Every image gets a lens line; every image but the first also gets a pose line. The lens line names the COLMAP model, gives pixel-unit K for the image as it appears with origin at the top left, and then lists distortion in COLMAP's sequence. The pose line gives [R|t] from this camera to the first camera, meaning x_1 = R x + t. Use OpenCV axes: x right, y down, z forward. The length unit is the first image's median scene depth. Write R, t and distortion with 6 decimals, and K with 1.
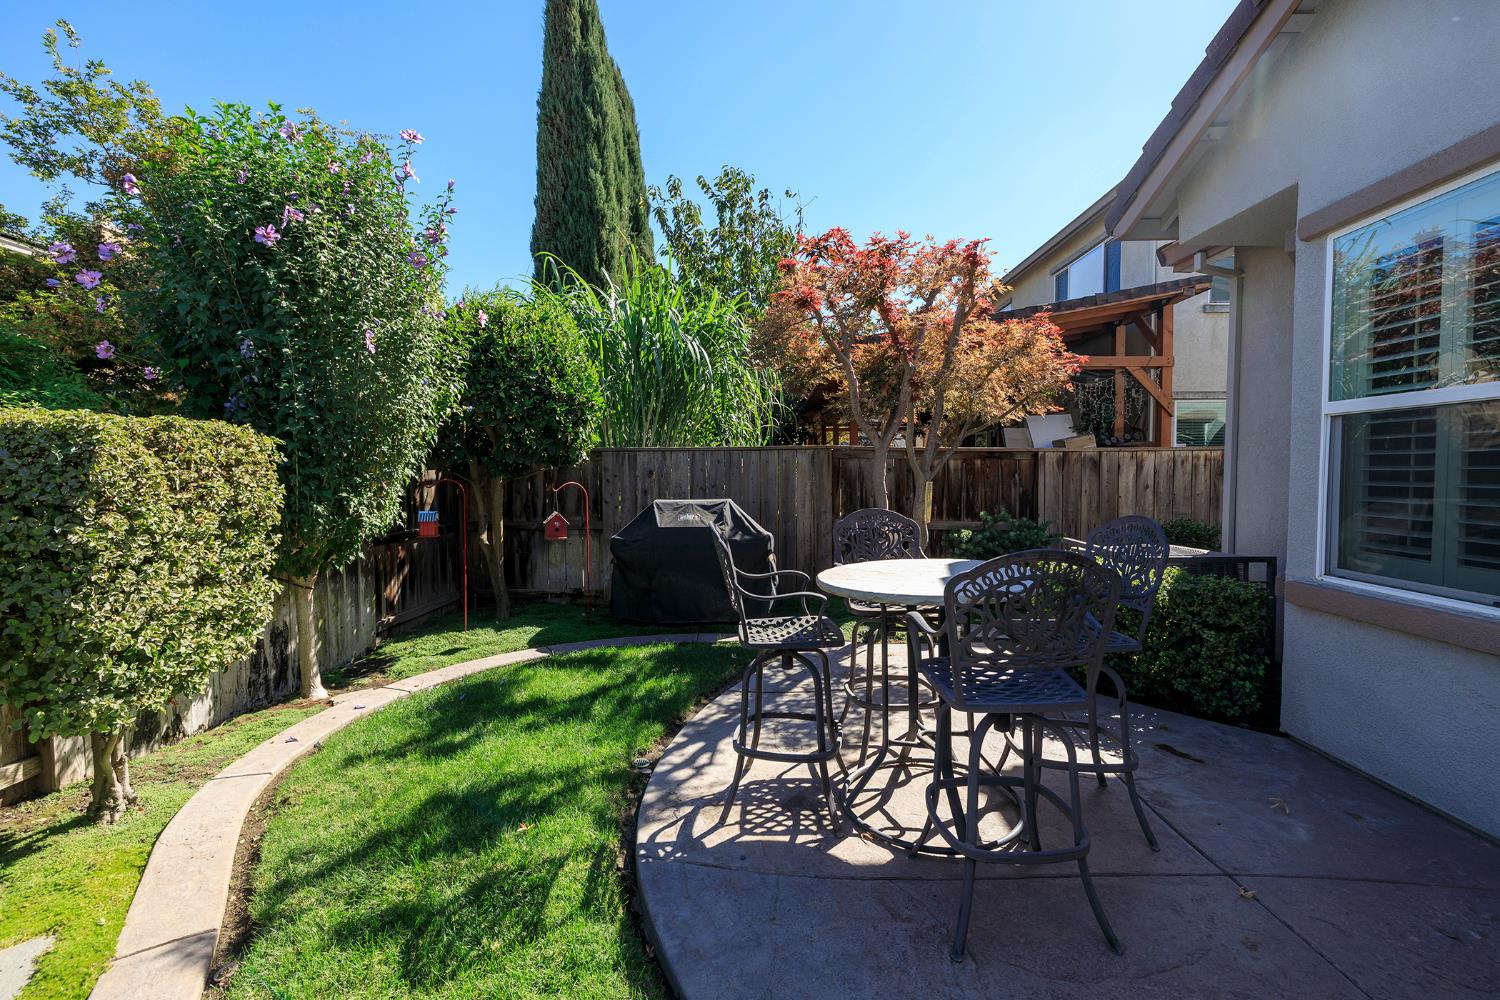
lens RADIAL K [[611.8, 0, 746.9], [0, 611.8, 496.8], [0, 0, 1]] dist [0.003077, 0.000142]
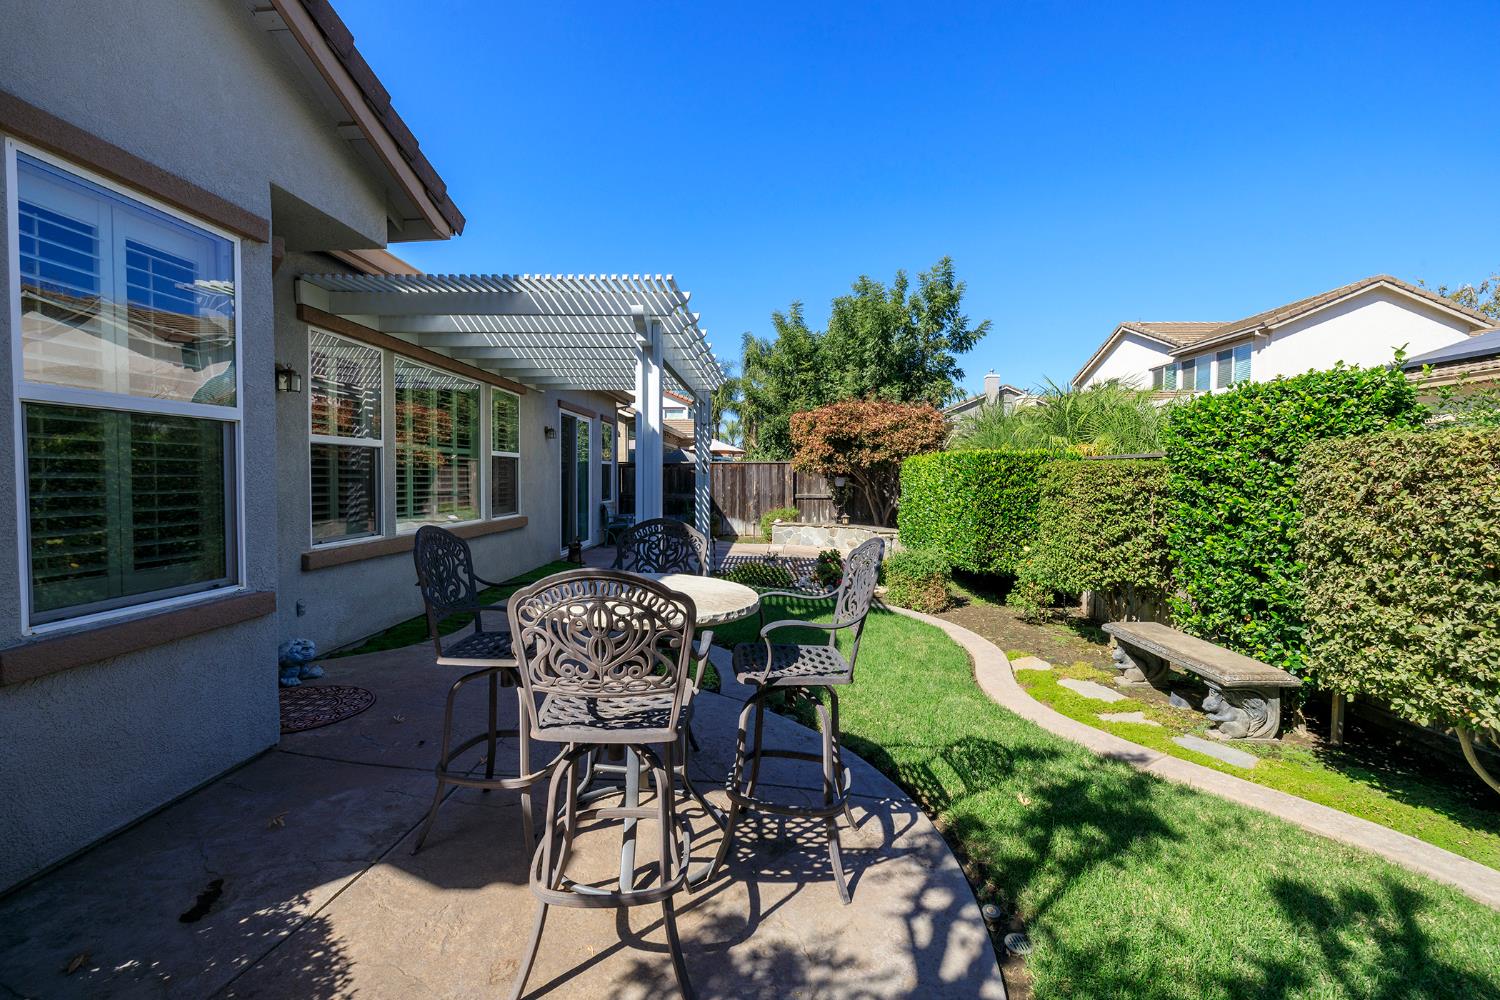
lens RADIAL K [[611.8, 0, 746.9], [0, 611.8, 496.8], [0, 0, 1]] dist [0.003077, 0.000142]
pose [[-0.999997, -0.002291, -0.000896, 0.130220], [-0.002353, 0.997080, 0.076324, -0.082664], [0.000718, 0.076326, -0.997083, 1.826376]]
